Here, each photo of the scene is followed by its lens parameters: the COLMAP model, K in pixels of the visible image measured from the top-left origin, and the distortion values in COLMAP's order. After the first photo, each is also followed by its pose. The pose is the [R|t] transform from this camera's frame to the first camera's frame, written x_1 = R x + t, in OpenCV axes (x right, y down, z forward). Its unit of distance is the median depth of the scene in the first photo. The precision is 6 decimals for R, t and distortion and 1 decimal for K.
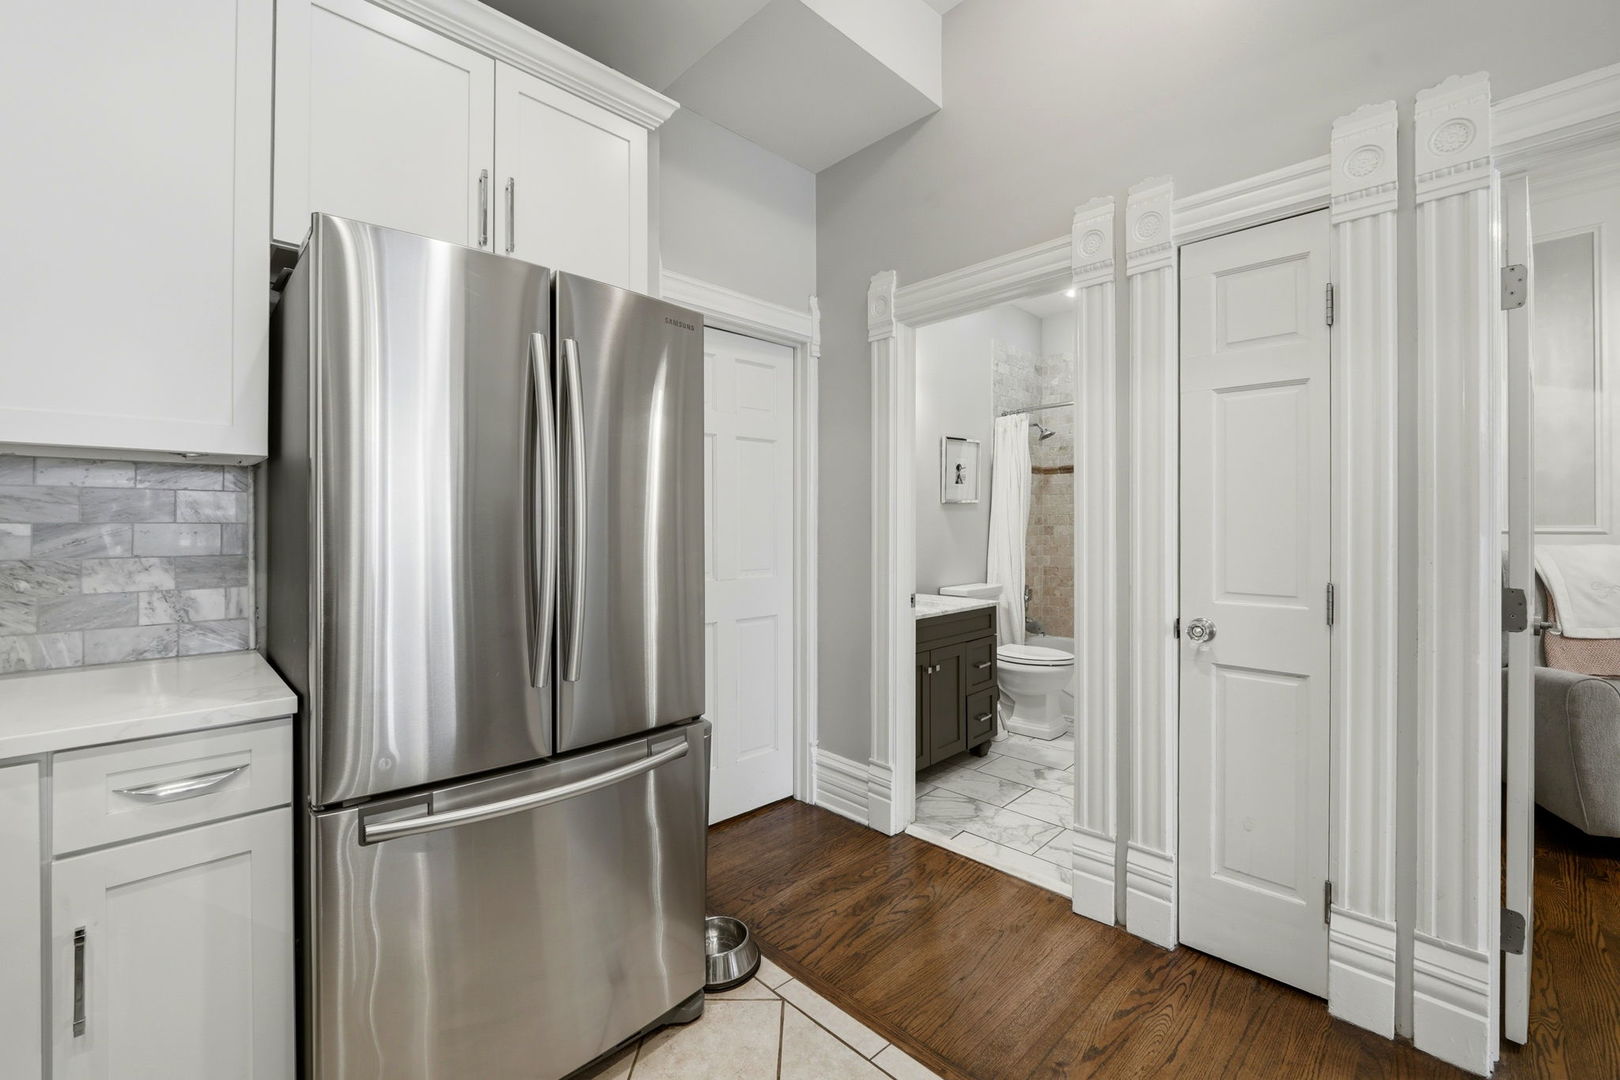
lens RADIAL K [[664.0, 0, 805.7], [0, 664.0, 530.6], [0, 0, 1]] dist [-0.000445, -0.000146]
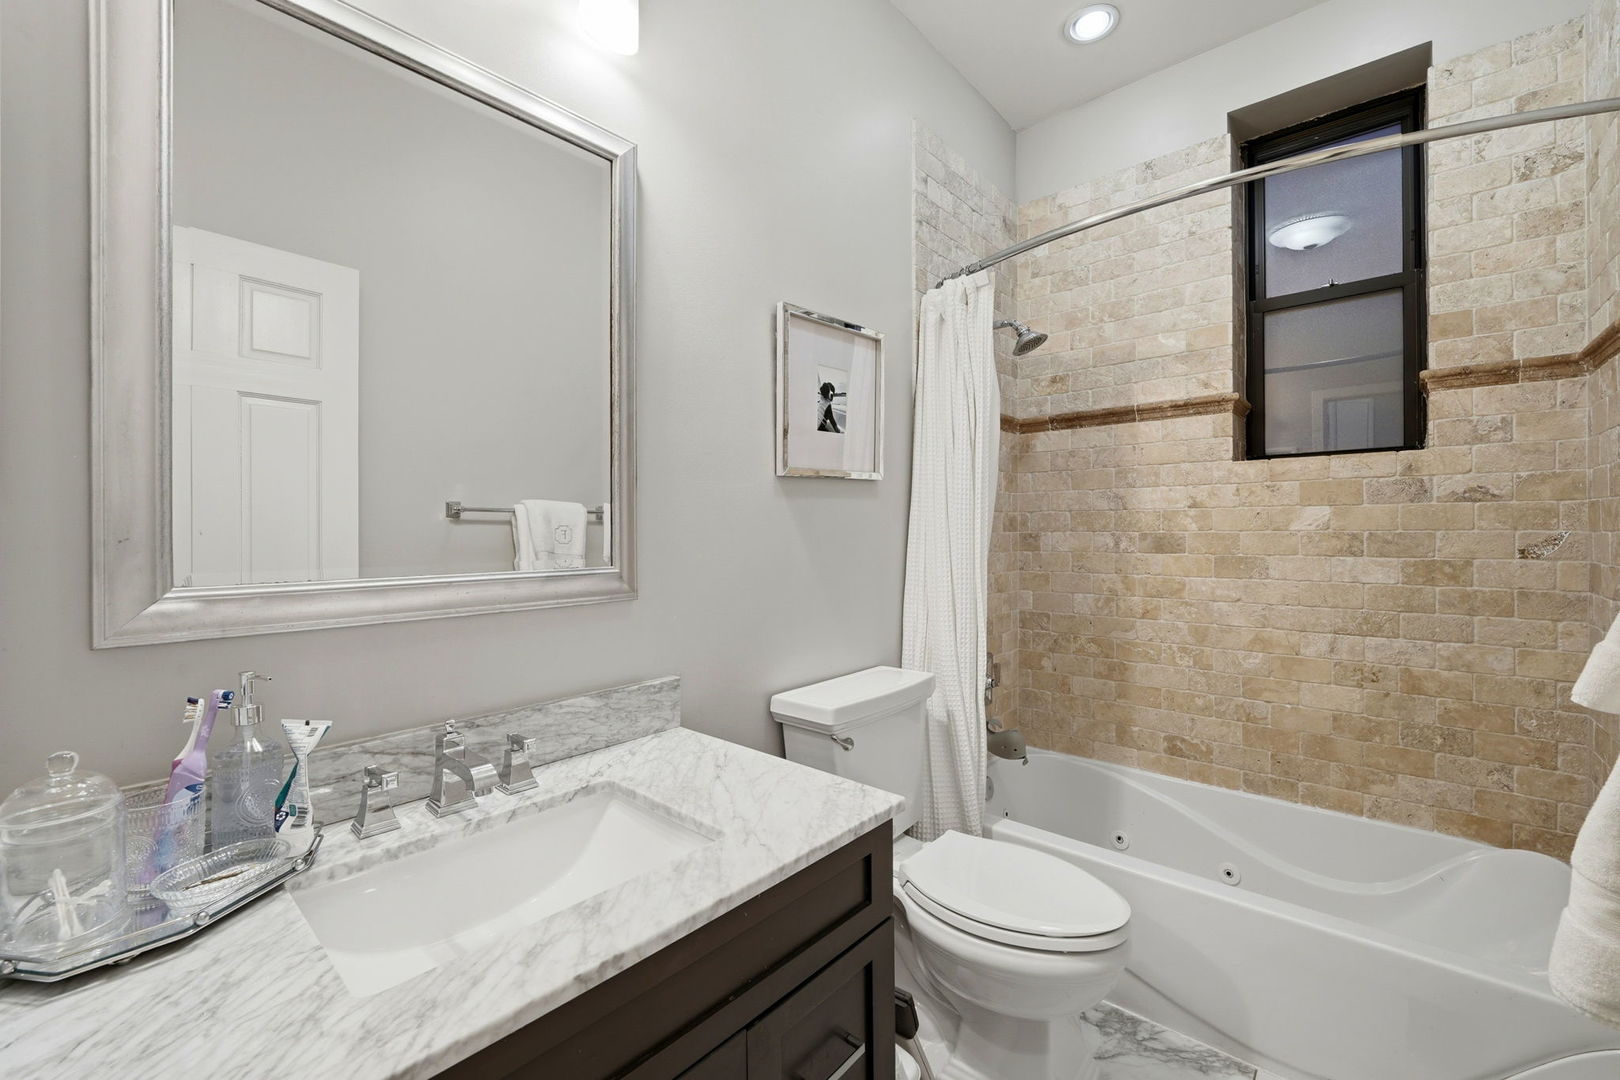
lens RADIAL K [[664.0, 0, 805.7], [0, 664.0, 530.6], [0, 0, 1]] dist [-0.000445, -0.000146]
pose [[0.998151, 0.000117, 0.060777, 0.179858], [0.000469, 0.999954, -0.009629, -0.004749], [-0.060775, 0.009639, 0.998105, 0.554860]]
